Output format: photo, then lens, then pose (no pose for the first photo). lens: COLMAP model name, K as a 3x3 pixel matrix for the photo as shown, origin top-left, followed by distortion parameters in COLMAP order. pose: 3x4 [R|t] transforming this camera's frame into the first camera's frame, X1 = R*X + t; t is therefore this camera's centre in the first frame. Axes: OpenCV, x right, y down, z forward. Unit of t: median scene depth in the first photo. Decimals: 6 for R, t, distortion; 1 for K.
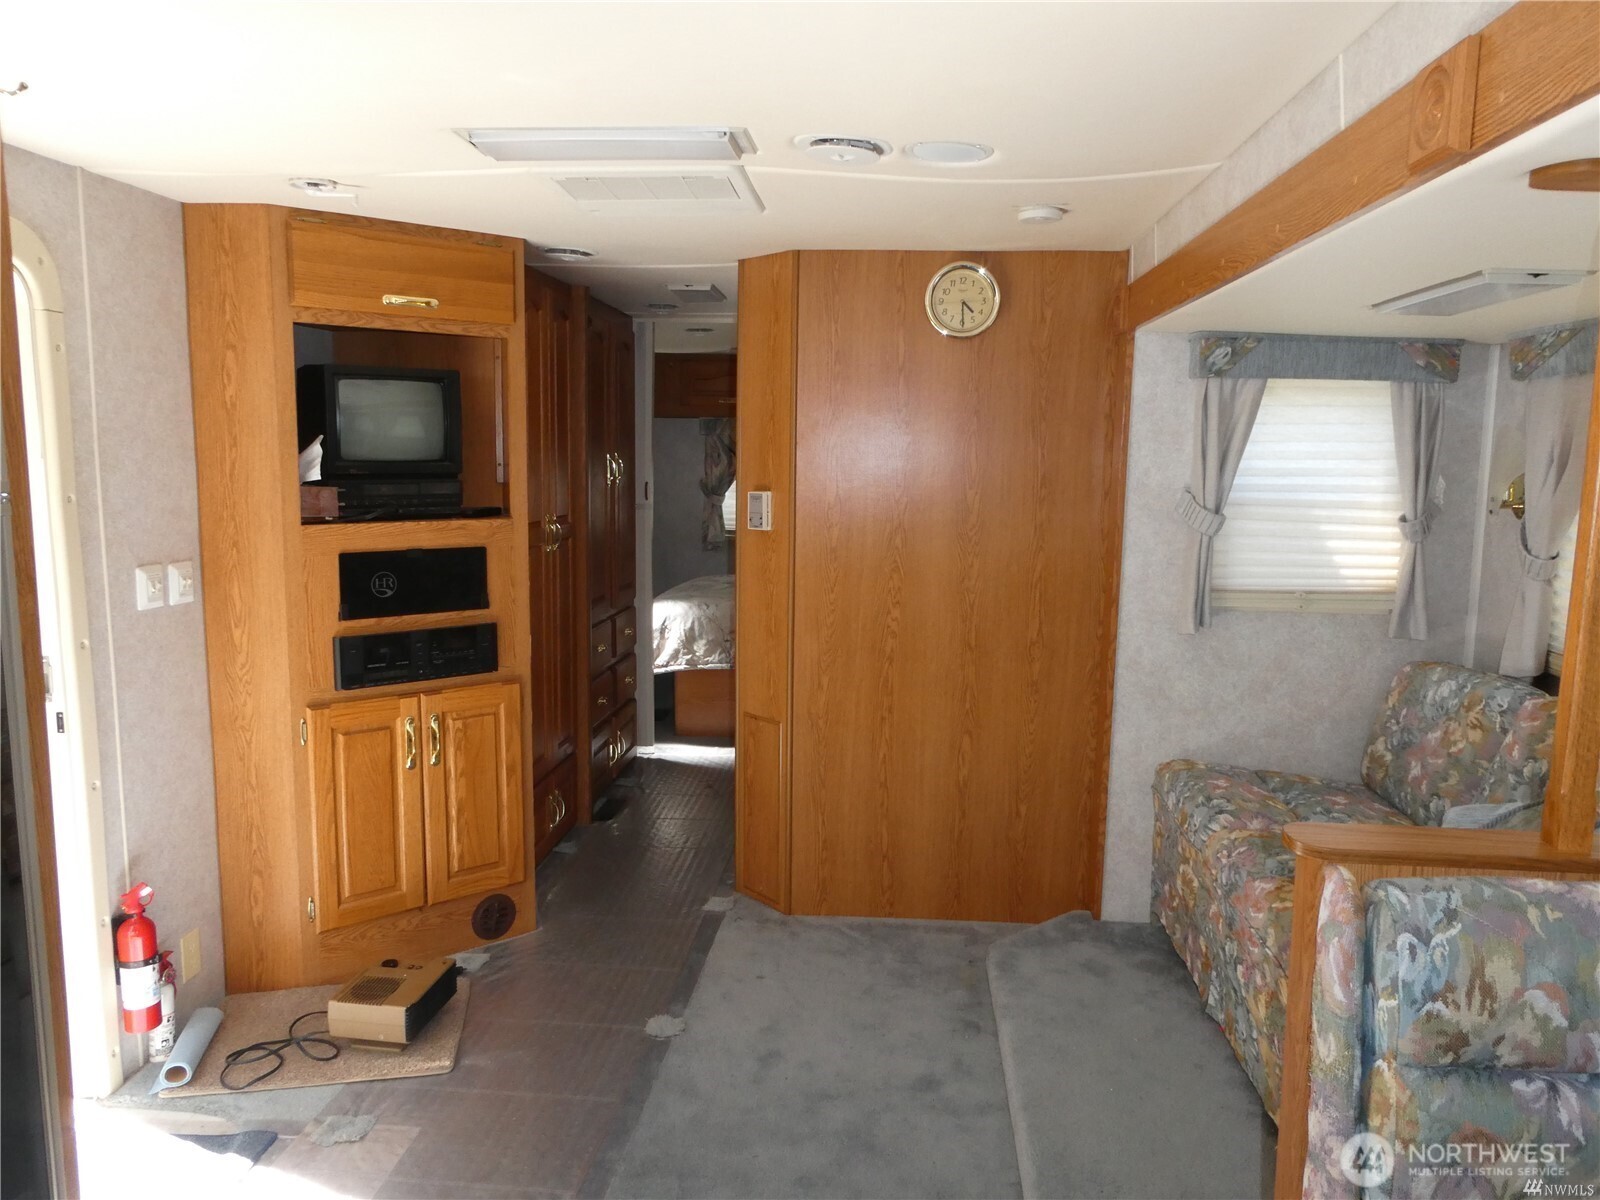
lens RADIAL K [[1125.6, 0, 794.8], [0, 1125.6, 597.1], [0, 0, 1]] dist [0.001841, -0.012163]
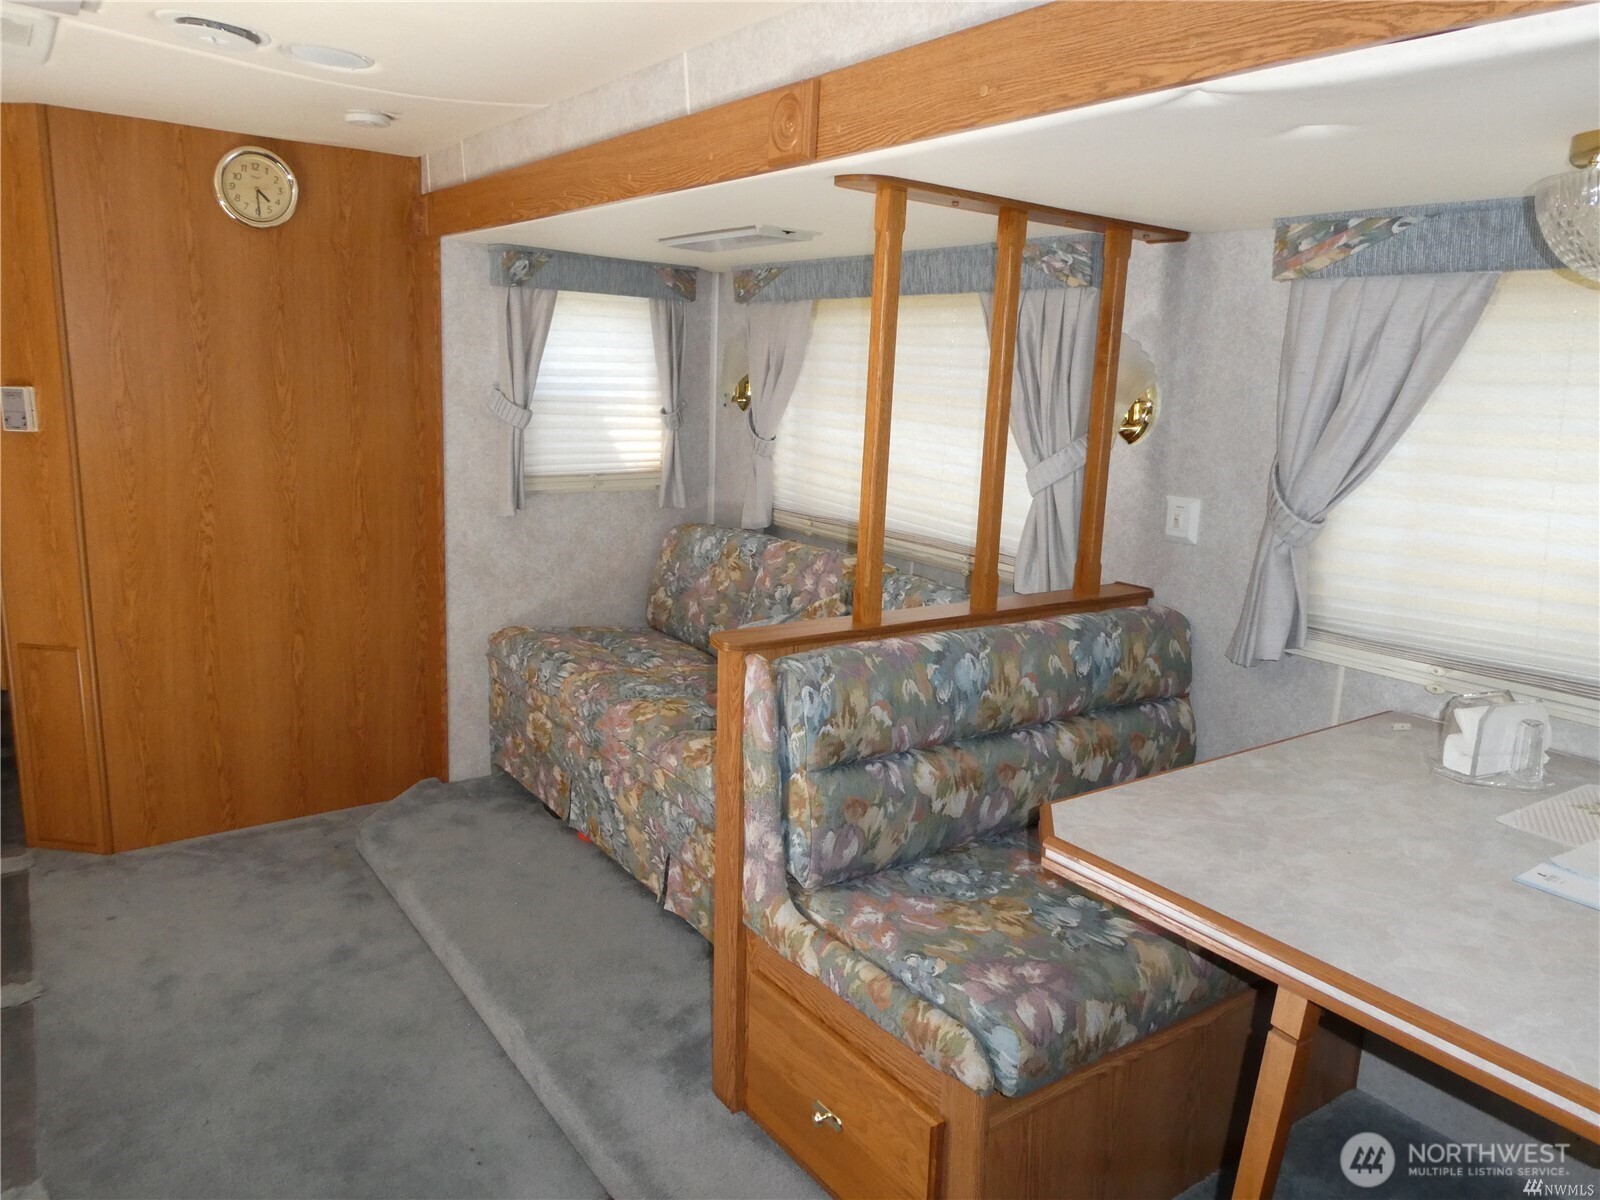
lens RADIAL K [[1125.6, 0, 791.0], [0, 1125.6, 592.1], [0, 0, 1]] dist [0.001841, -0.012163]
pose [[0.767767, -0.110987, 0.631044, -0.158458], [0.055823, 0.992725, 0.106681, 0.003813], [-0.638293, -0.046679, 0.768377, -0.055546]]
